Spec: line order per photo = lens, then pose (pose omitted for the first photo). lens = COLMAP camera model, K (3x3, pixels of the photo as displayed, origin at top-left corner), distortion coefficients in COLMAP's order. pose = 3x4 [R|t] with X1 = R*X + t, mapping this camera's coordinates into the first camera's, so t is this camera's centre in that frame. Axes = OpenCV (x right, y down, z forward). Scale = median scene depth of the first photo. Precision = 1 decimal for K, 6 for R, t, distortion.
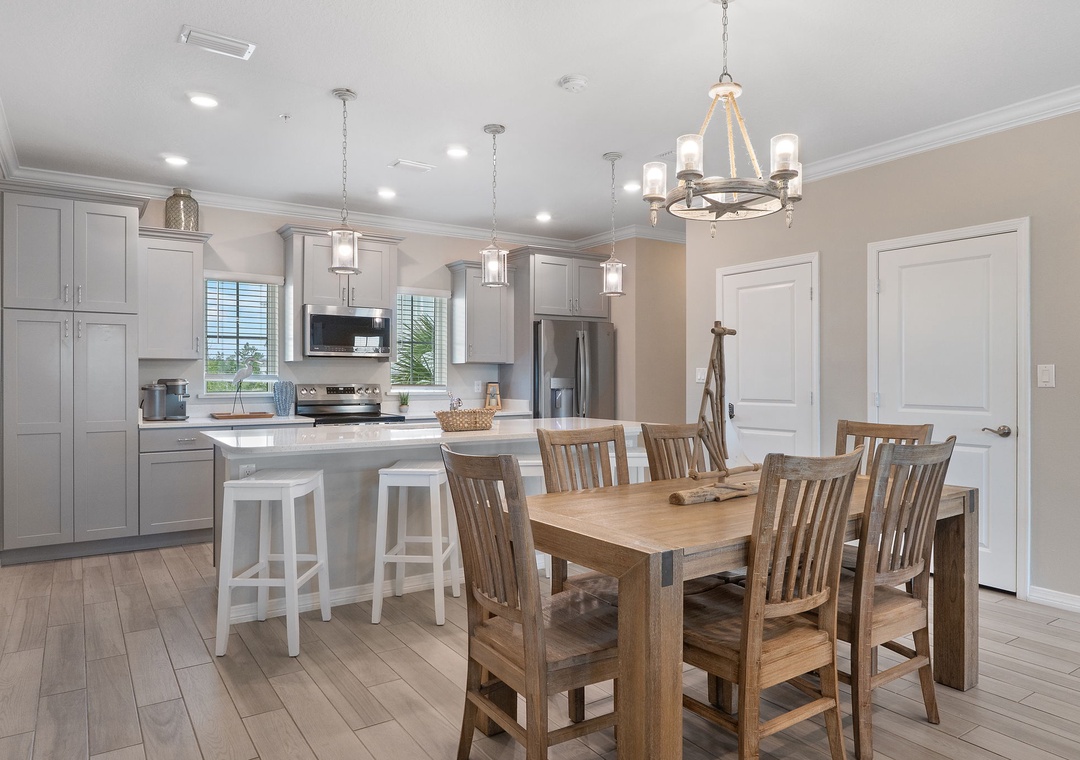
lens RADIAL K [[723.1, 0, 538.3], [0, 723.1, 378.7], [0, 0, 1]] dist [-0.010262, -0.003188]
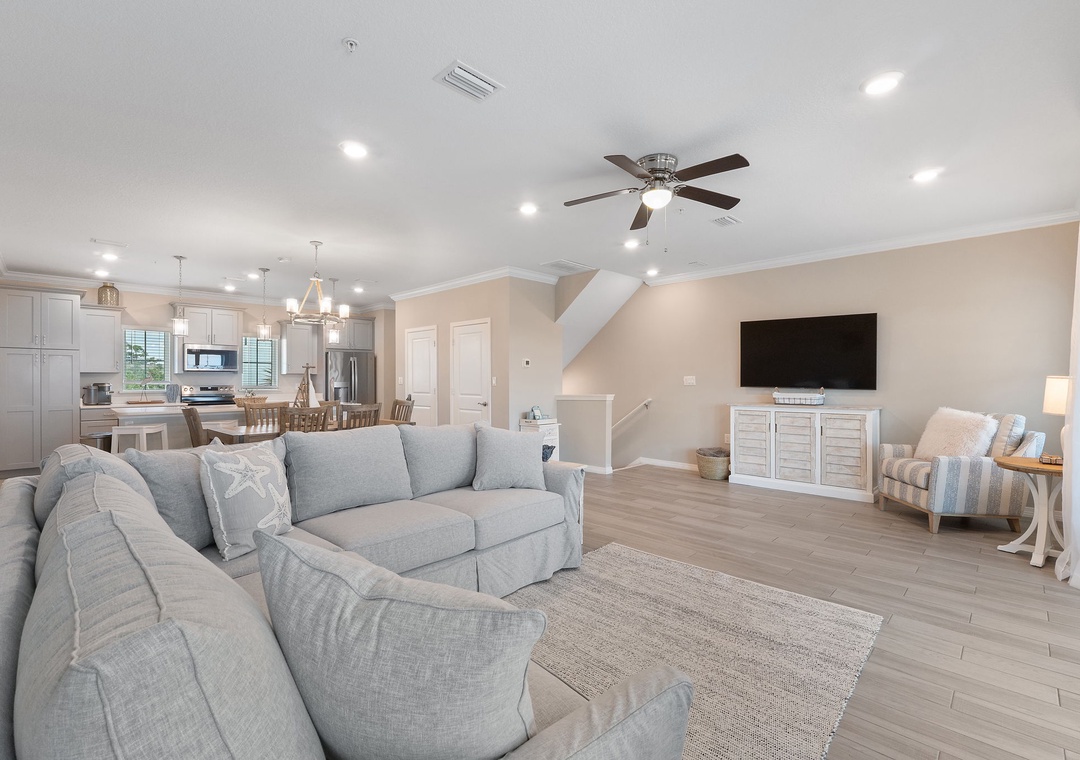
lens RADIAL K [[502.5, 0, 536.5], [0, 502.5, 378.3], [0, 0, 1]] dist [-0.010023, 0.000719]
pose [[0.979021, -0.000315, 0.203761, 0.342596], [0.001075, 0.999993, -0.003619, -0.006312], [-0.203759, 0.003762, 0.979014, -0.516495]]
